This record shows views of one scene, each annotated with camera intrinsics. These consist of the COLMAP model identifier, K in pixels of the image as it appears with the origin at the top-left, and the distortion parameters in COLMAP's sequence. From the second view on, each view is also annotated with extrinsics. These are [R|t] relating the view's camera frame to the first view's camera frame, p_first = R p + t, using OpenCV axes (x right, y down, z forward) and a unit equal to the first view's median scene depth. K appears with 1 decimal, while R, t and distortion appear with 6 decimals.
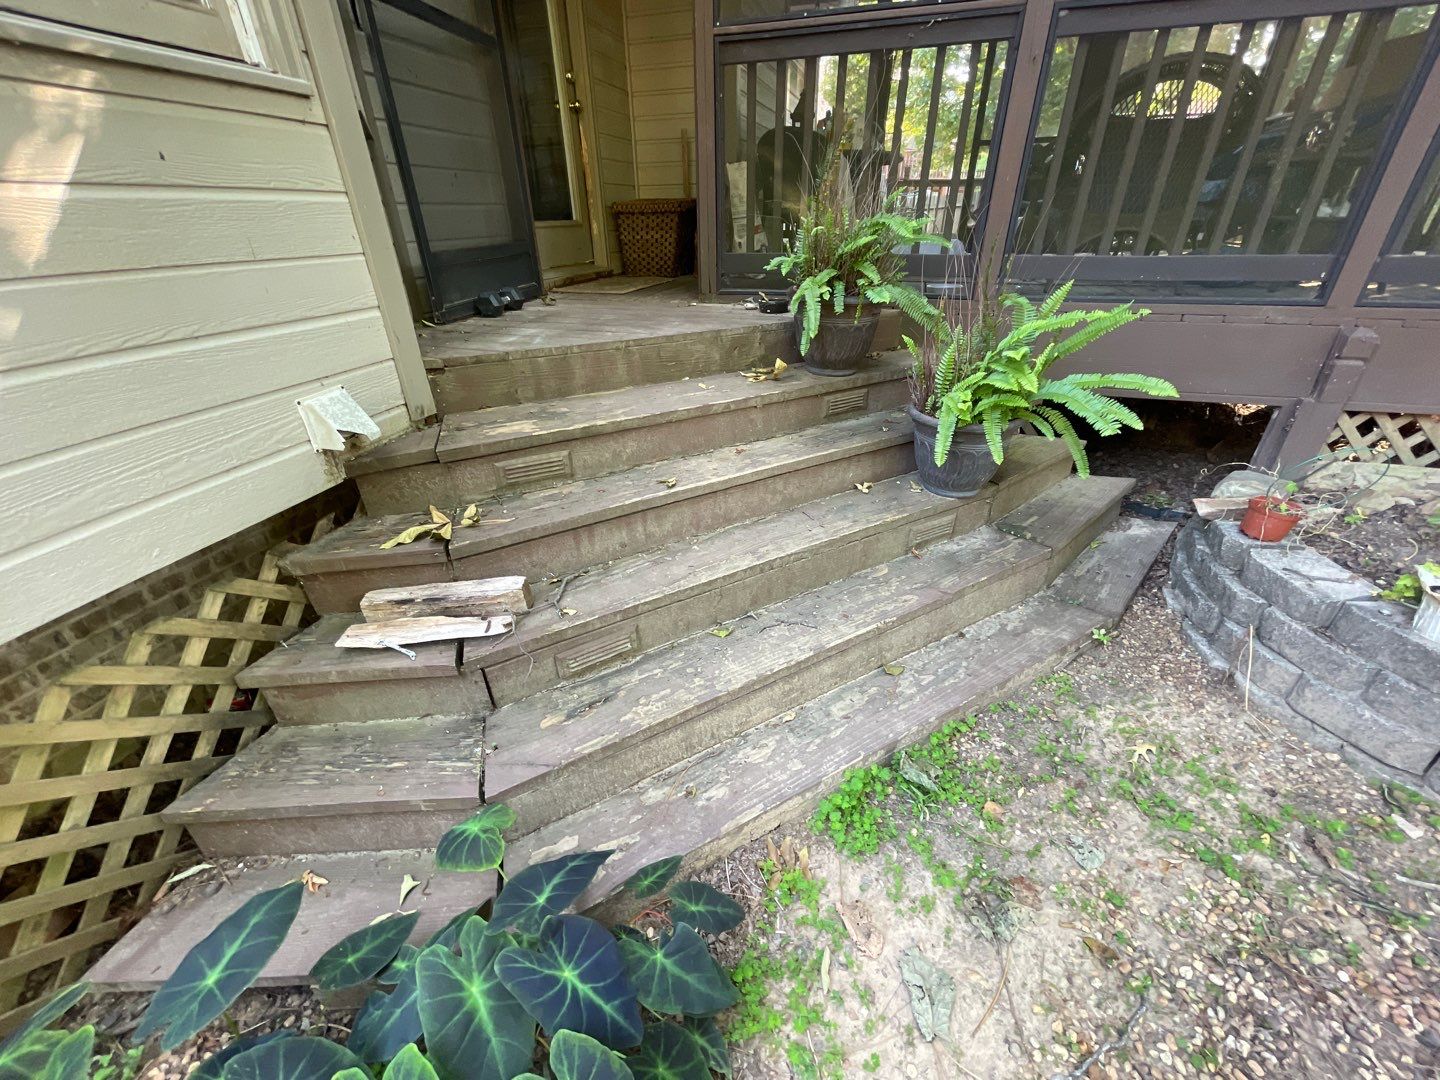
lens RADIAL K [[586.5, 0, 722.3], [0, 586.5, 539.1], [0, 0, 1]] dist [-0.001570, -0.000656]
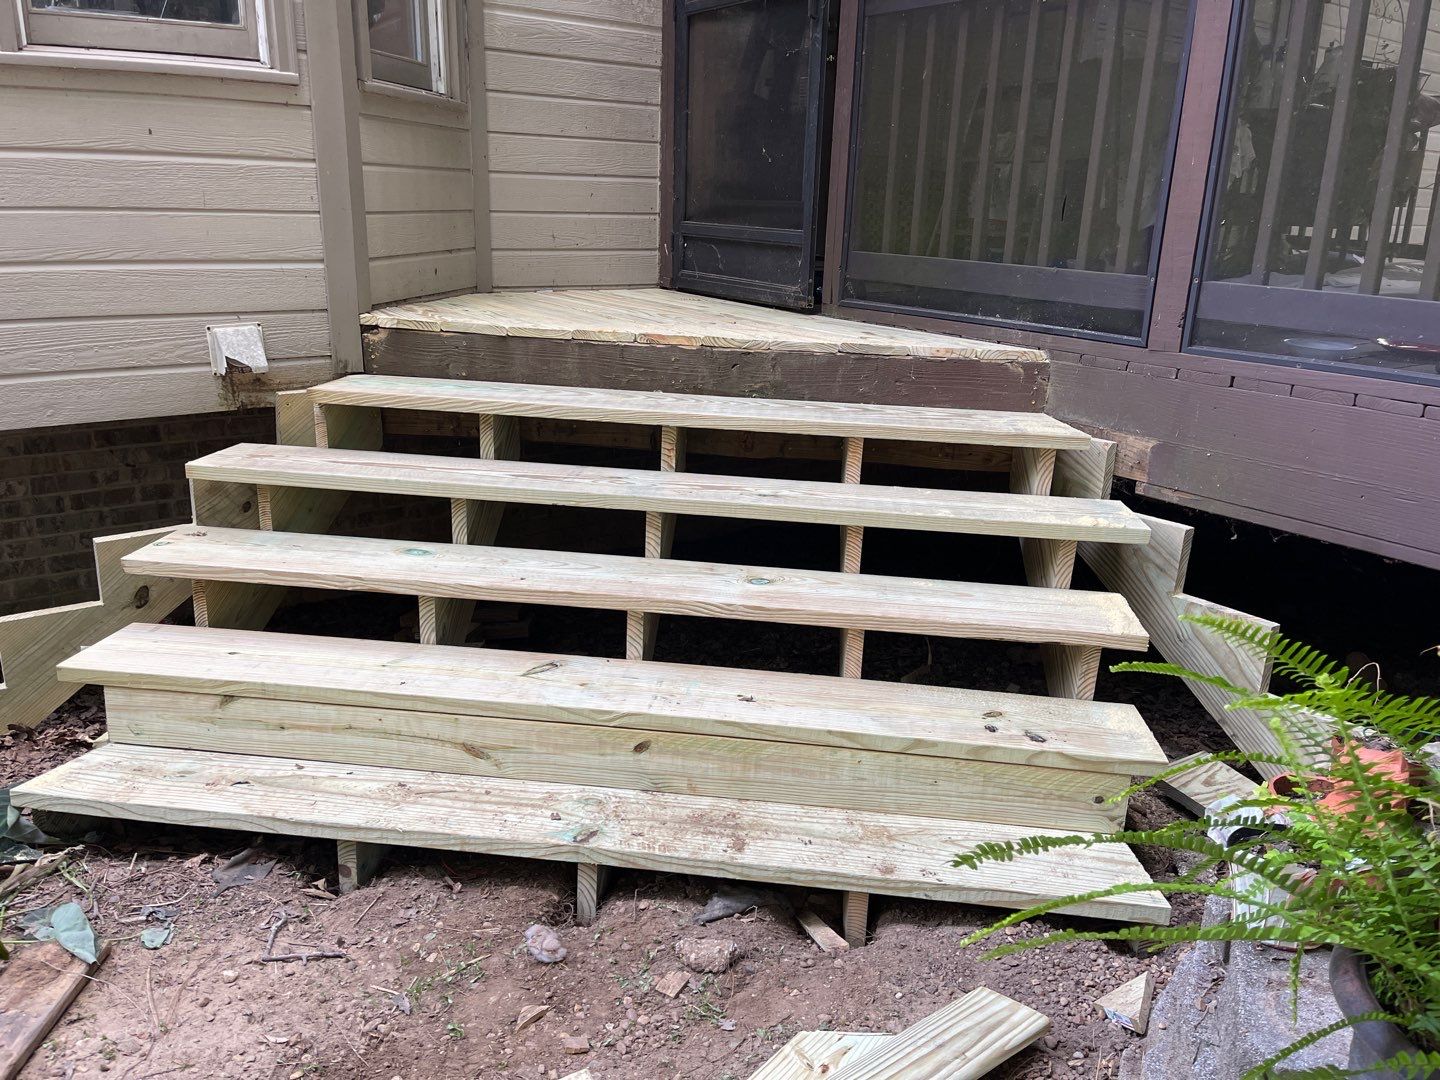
lens RADIAL K [[1091.3, 0, 721.2], [0, 1091.3, 529.3], [0, 0, 1]] dist [0.066965, -0.085035]
pose [[0.804098, 0.209118, -0.556504, 1.216359], [-0.322272, 0.939944, -0.112450, 0.046270], [0.499567, 0.269767, 0.823200, -0.133707]]
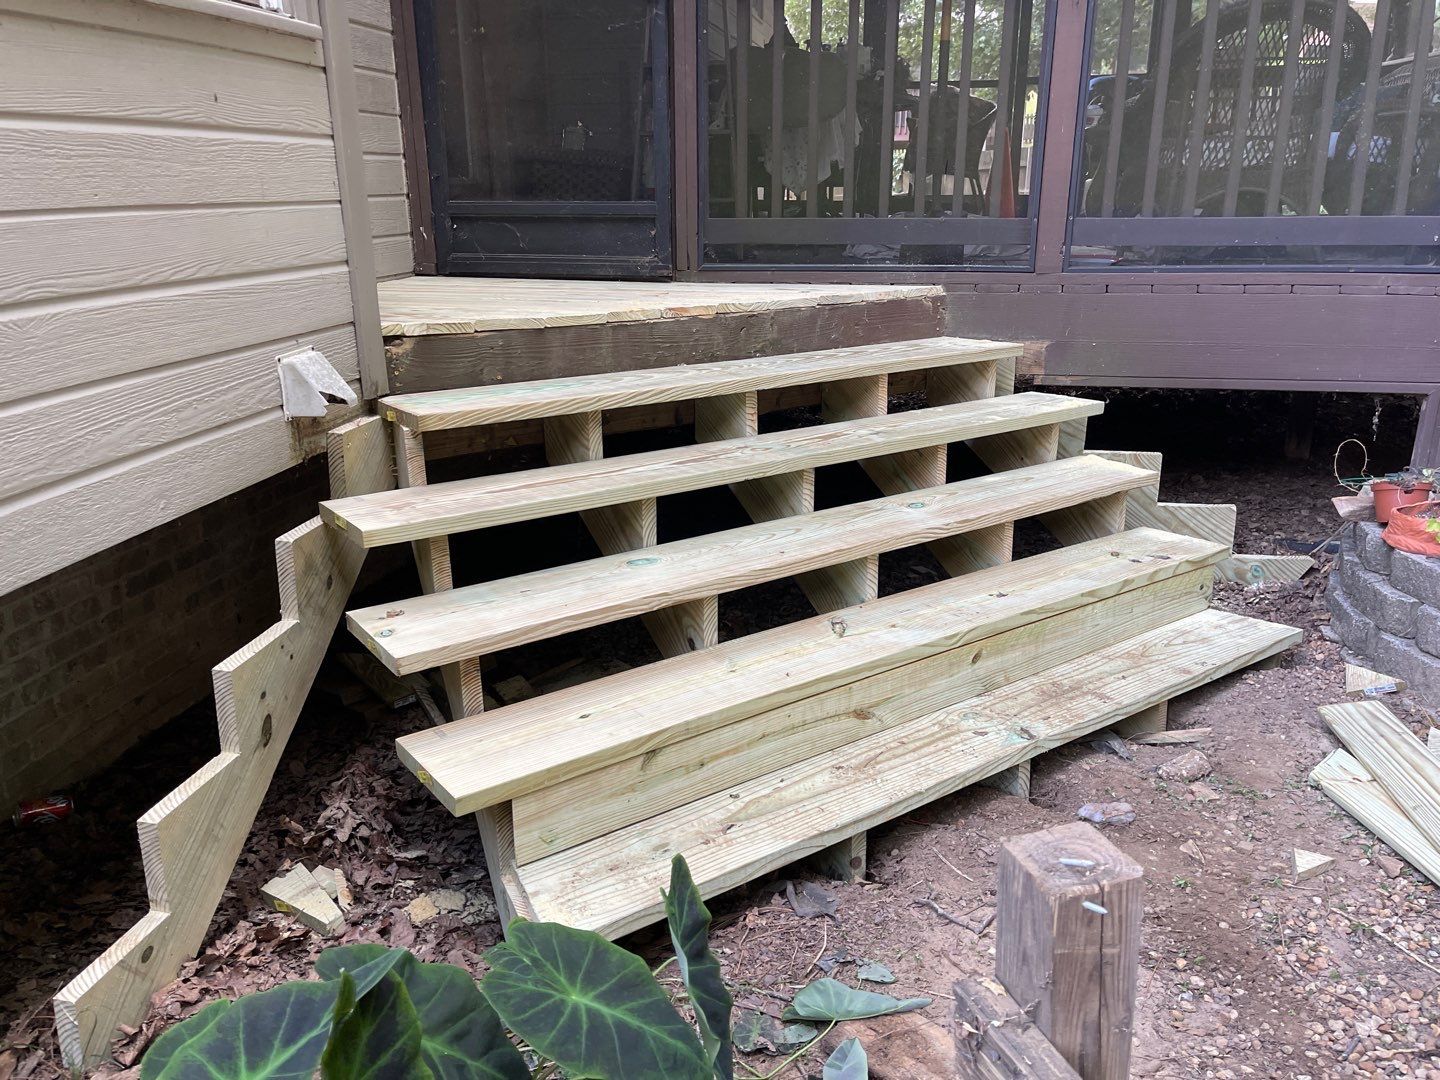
lens RADIAL K [[1091.3, 0, 715.7], [0, 1091.3, 523.1], [0, 0, 1]] dist [0.066965, -0.085035]
pose [[0.995419, -0.022109, 0.093019, -0.225666], [0.040611, 0.978543, -0.202003, 0.321526], [-0.086556, 0.204855, 0.974958, -0.523985]]
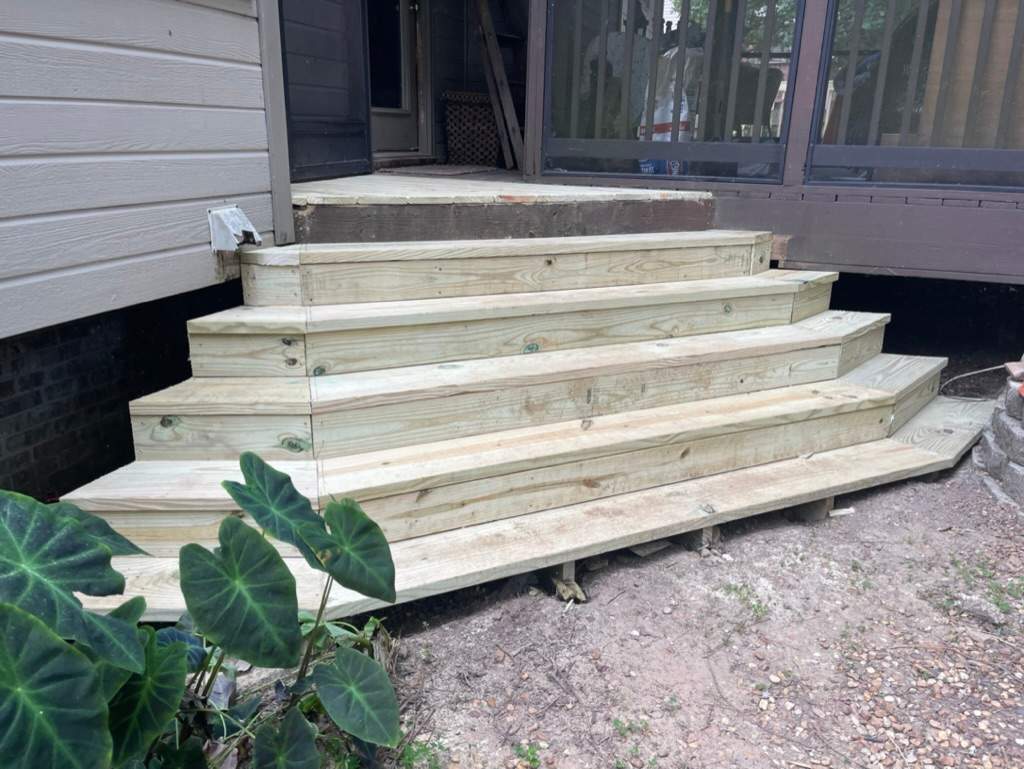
lens RADIAL K [[777.3, 0, 508.9], [0, 777.3, 374.2], [0, 0, 1]] dist [0.066156, -0.083718]
pose [[0.998032, 0.048432, -0.039819, 0.014319], [-0.055439, 0.978305, -0.199616, 0.389019], [0.029288, 0.201431, 0.979065, -0.542233]]
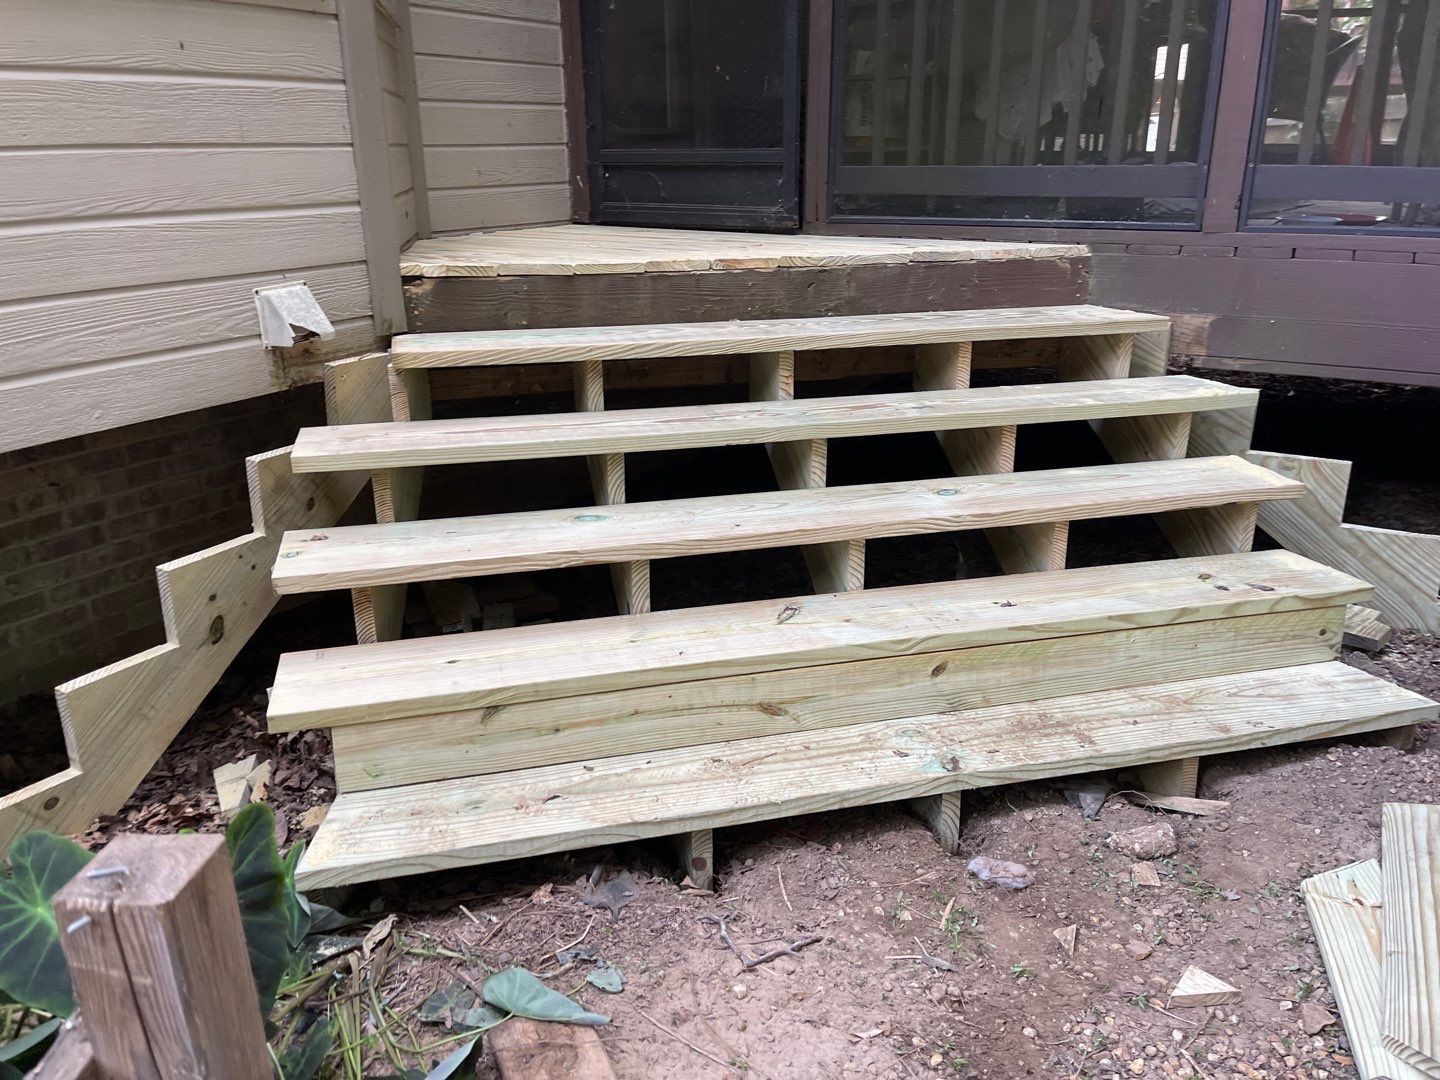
lens RADIAL K [[1091.3, 0, 700.9], [0, 1091.3, 524.2], [0, 0, 1]] dist [0.066965, -0.085035]
pose [[0.962972, 0.088833, -0.254545, 0.386531], [-0.130361, 0.979869, -0.151208, 0.271562], [0.235989, 0.178791, 0.955167, -0.388502]]
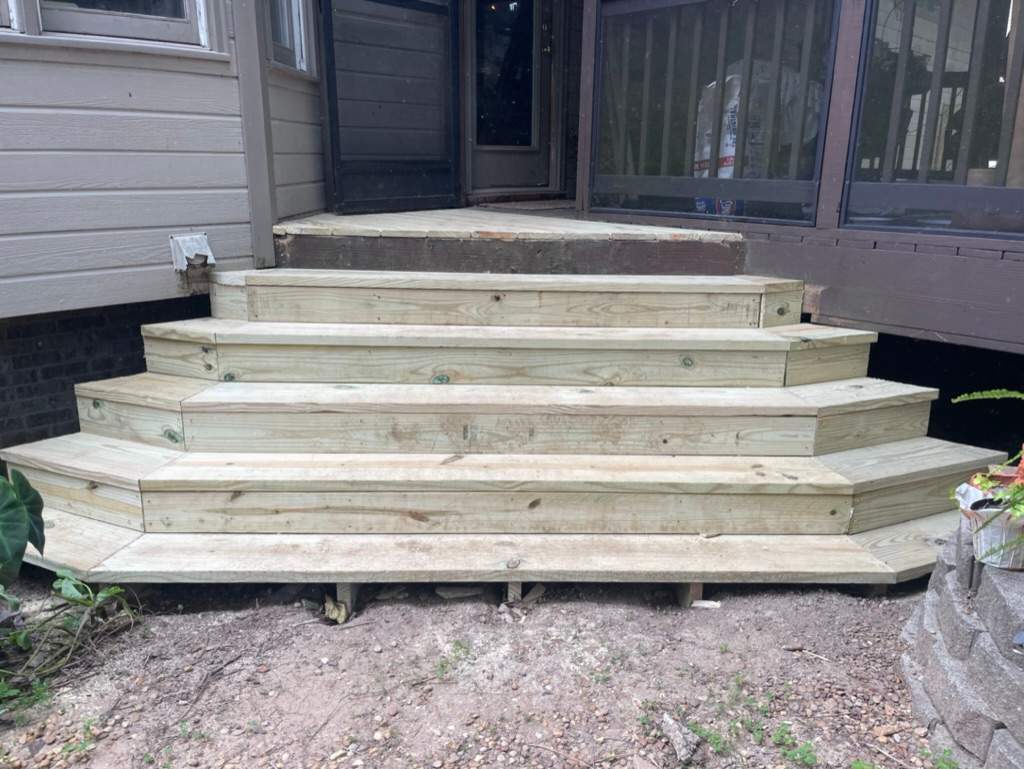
lens RADIAL K [[777.3, 0, 510.5], [0, 777.3, 375.5], [0, 0, 1]] dist [0.066156, -0.083718]
pose [[0.882475, 0.148810, -0.446198, 0.969174], [-0.246774, 0.954068, -0.169873, 0.229607], [0.400425, 0.260019, 0.878664, -0.343776]]
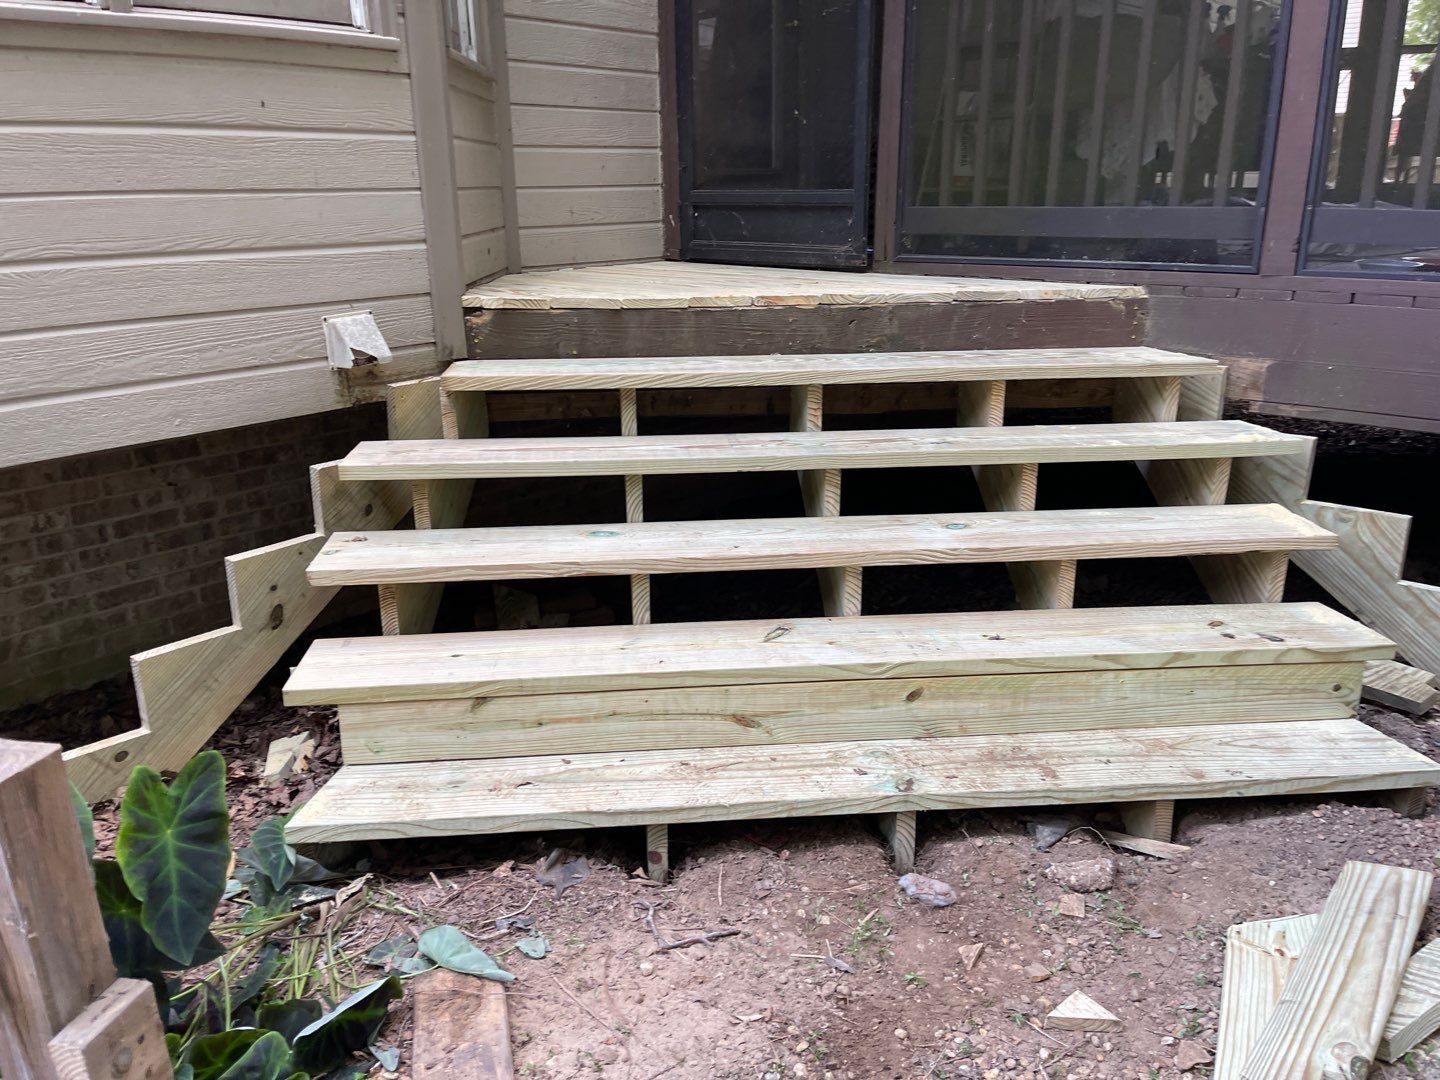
lens RADIAL K [[1091.3, 0, 701.6], [0, 1091.3, 539.4], [0, 0, 1]] dist [0.066965, -0.085035]
pose [[0.906452, 0.130254, -0.401720, 0.656699], [-0.201898, 0.969156, -0.141328, 0.262692], [0.370921, 0.209214, 0.904791, -0.399136]]
